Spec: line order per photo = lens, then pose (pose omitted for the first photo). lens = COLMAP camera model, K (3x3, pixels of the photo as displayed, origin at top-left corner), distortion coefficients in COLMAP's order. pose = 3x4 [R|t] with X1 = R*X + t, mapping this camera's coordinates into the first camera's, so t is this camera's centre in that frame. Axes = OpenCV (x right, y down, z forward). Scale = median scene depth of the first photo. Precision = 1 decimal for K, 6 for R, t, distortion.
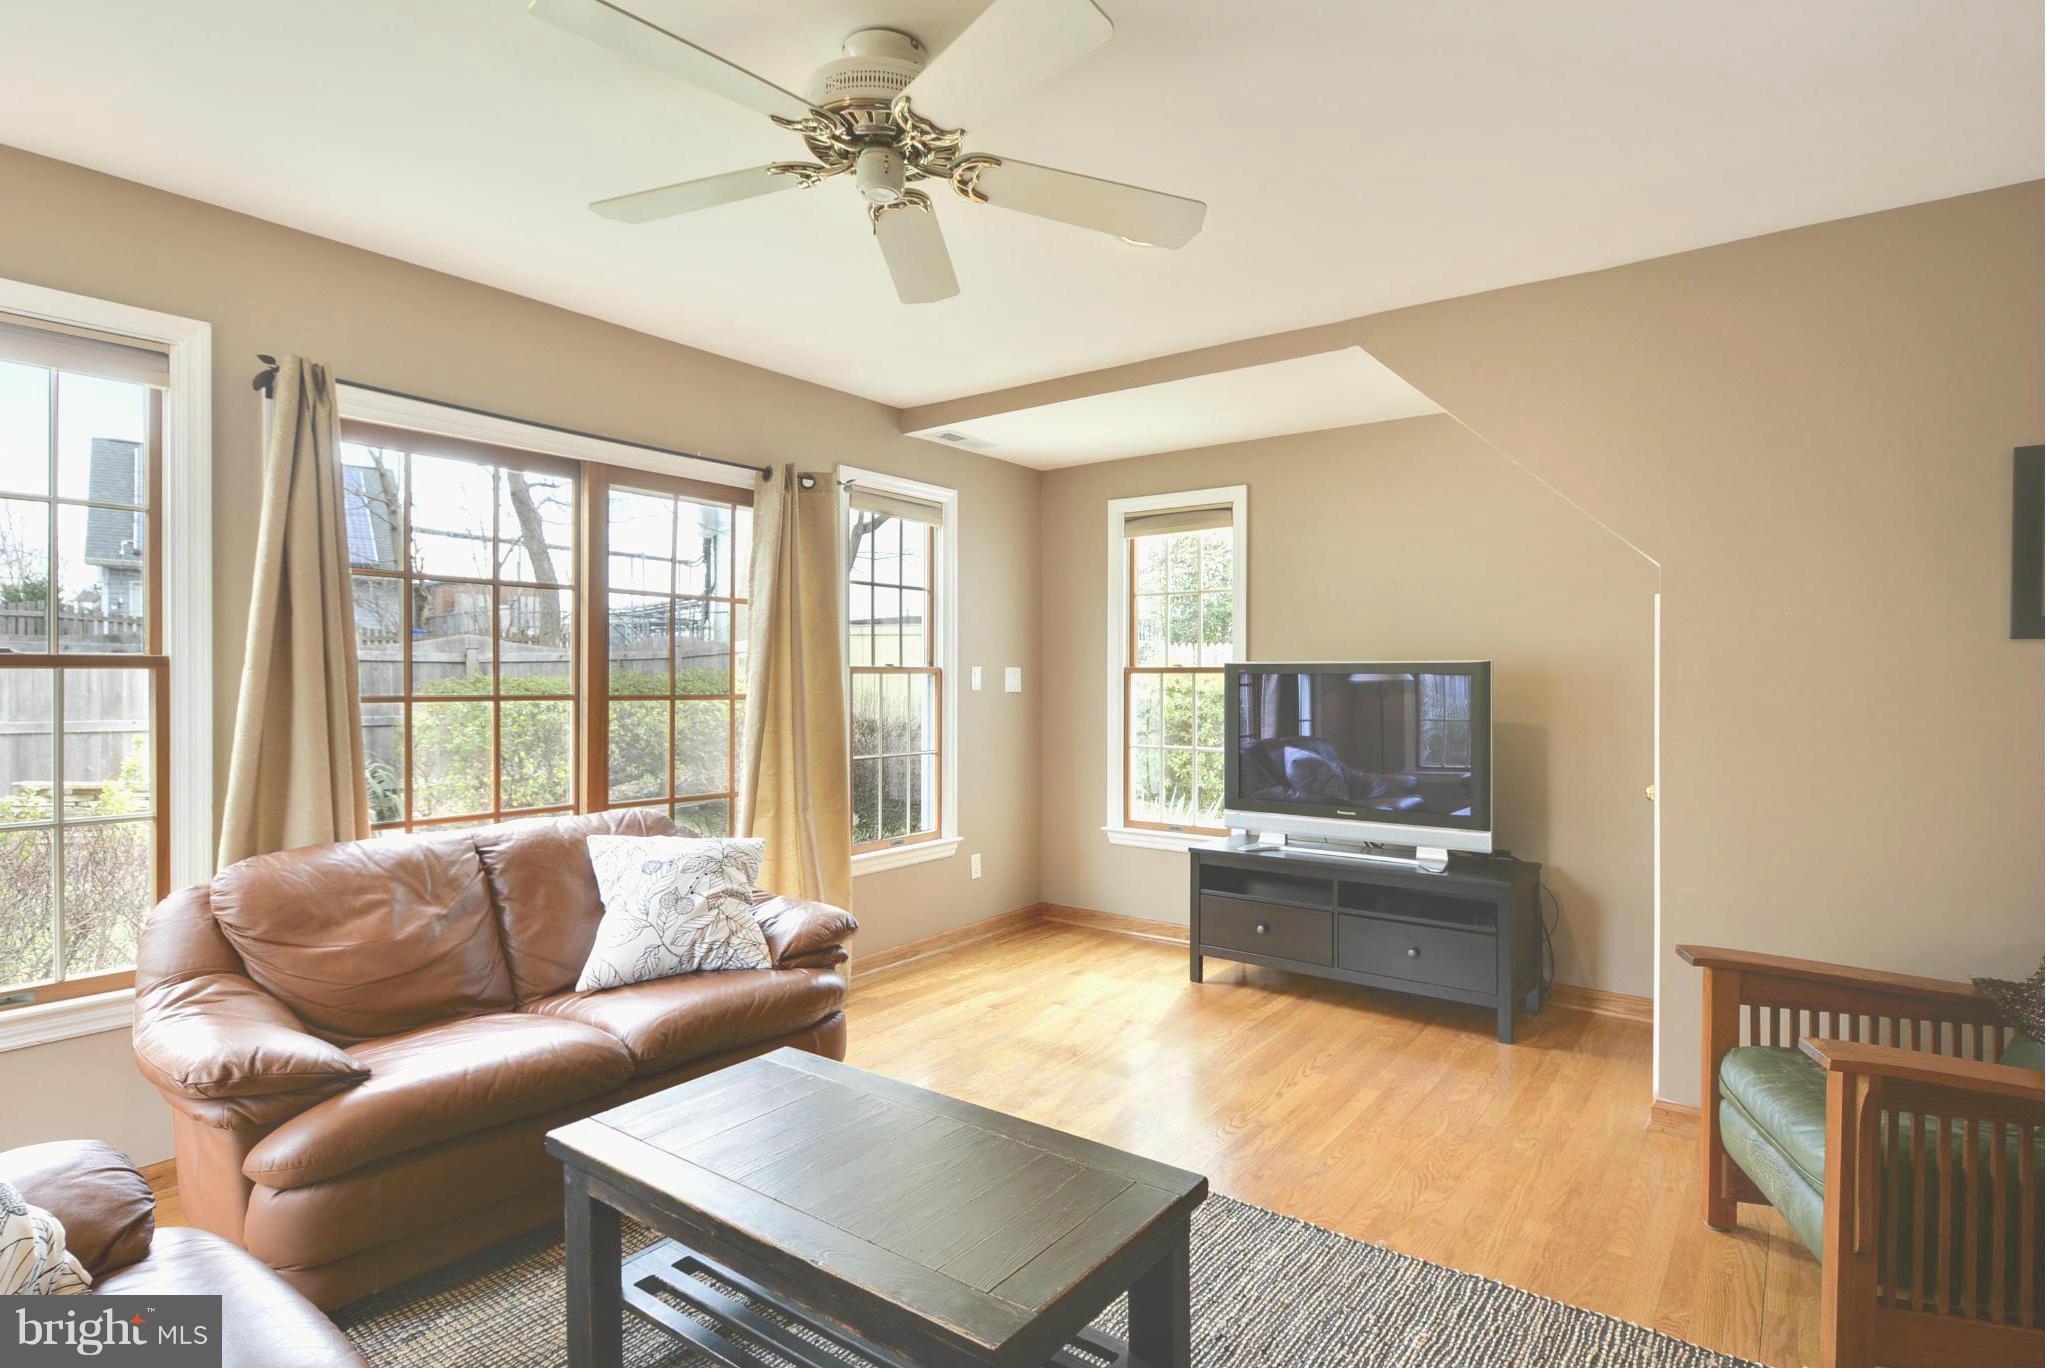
lens RADIAL K [[1053.5, 0, 1037.5], [0, 1053.5, 707.7], [0, 0, 1]] dist [0.033300, -0.031889]
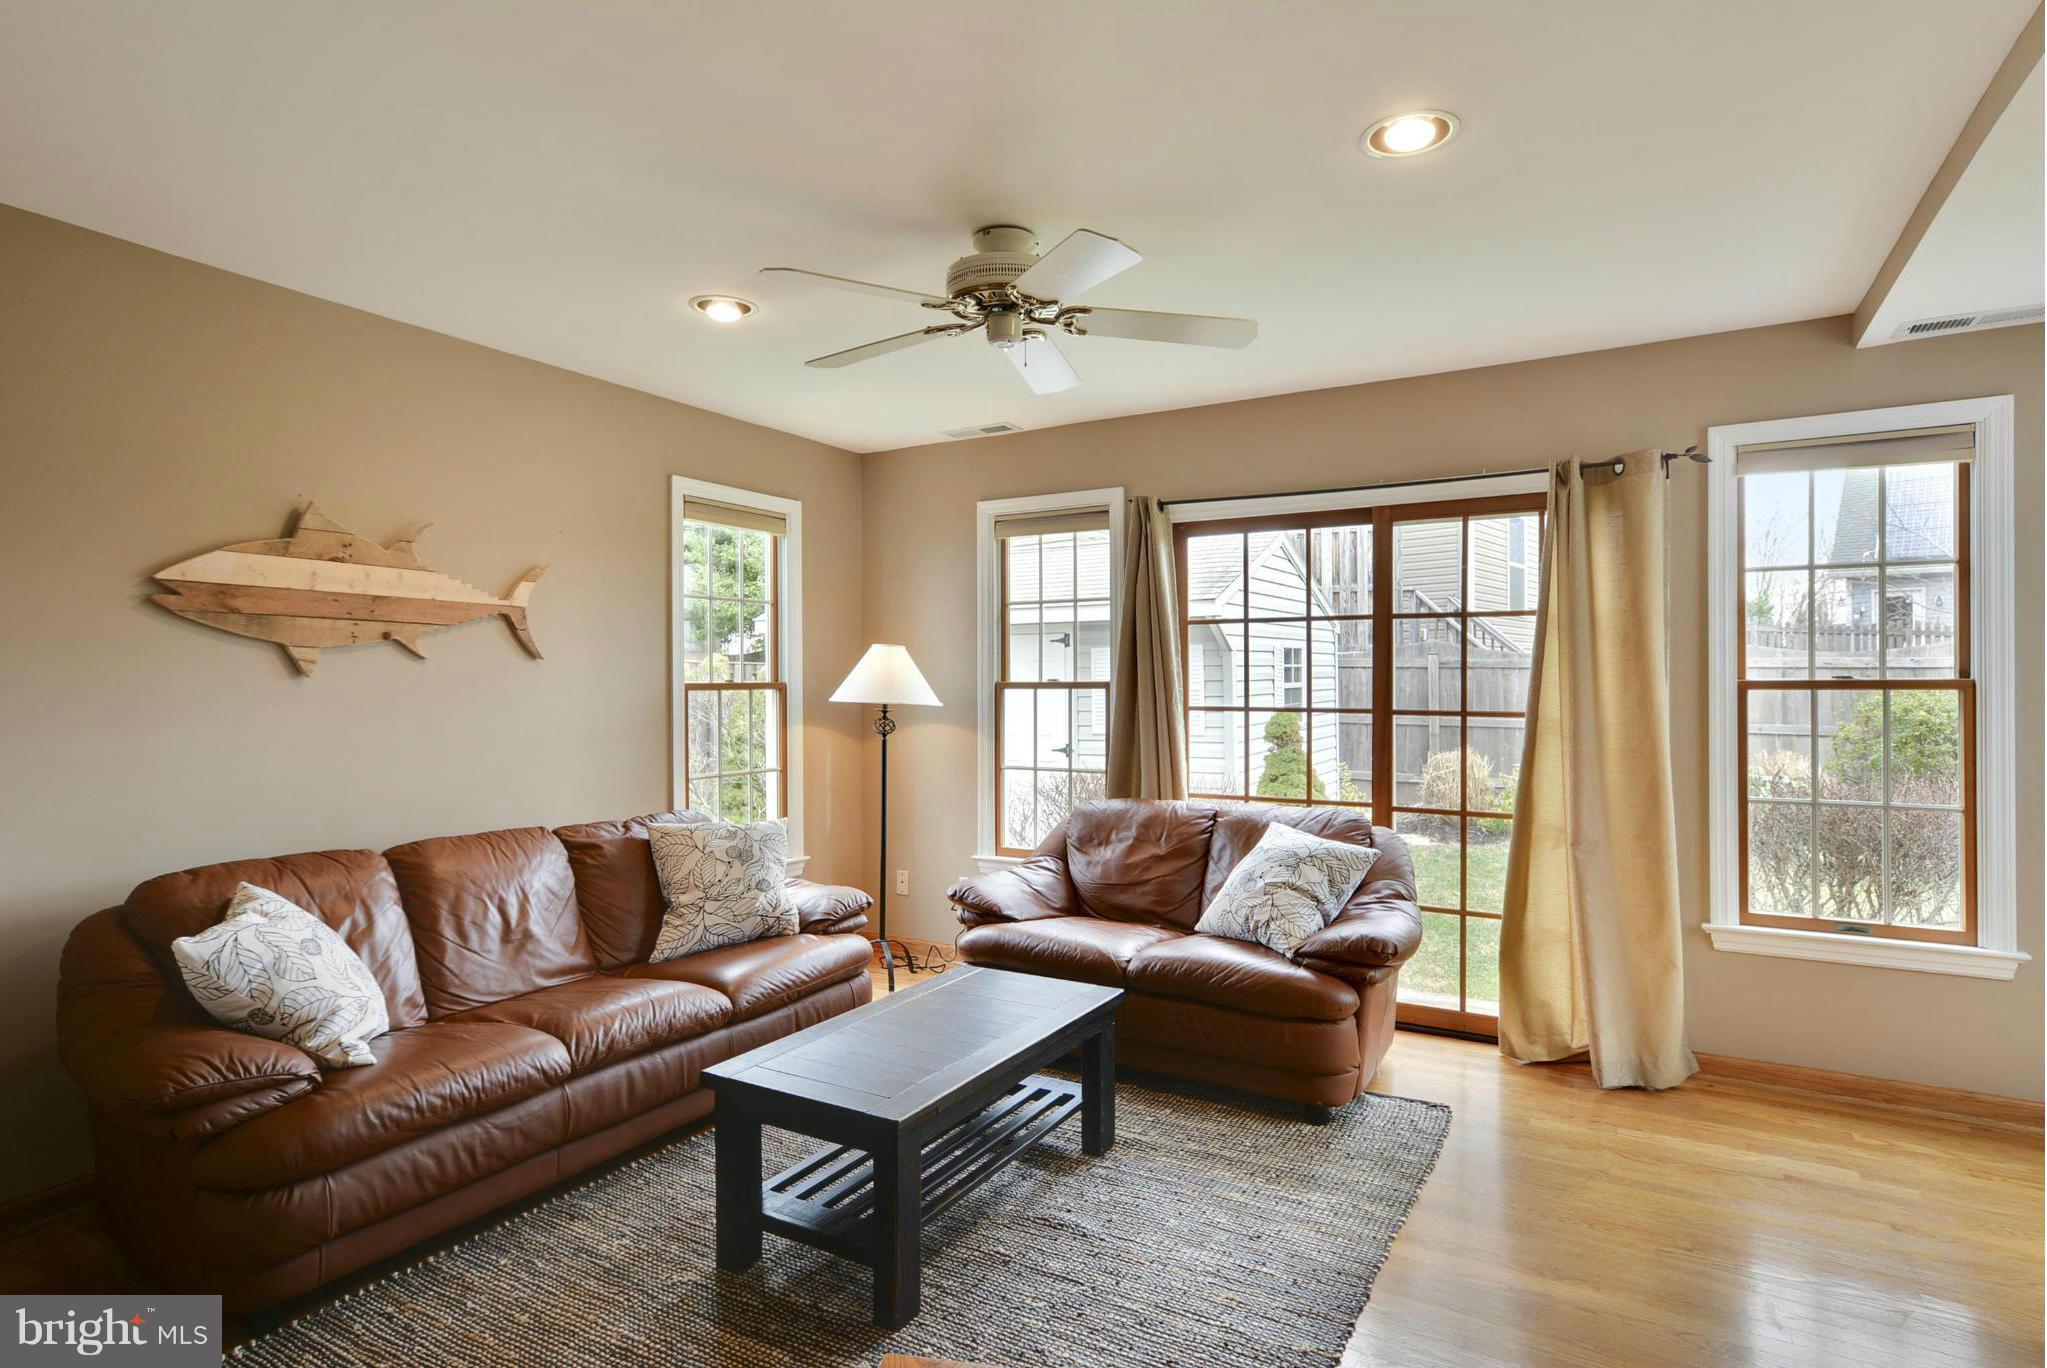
lens RADIAL K [[1053.5, 0, 1037.5], [0, 1053.5, 707.7], [0, 0, 1]] dist [0.033300, -0.031889]
pose [[0.135658, 0.011380, -0.990690, 0.792411], [-0.030691, 0.999502, 0.007279, -0.013732], [0.990280, 0.029418, 0.135939, 0.583747]]
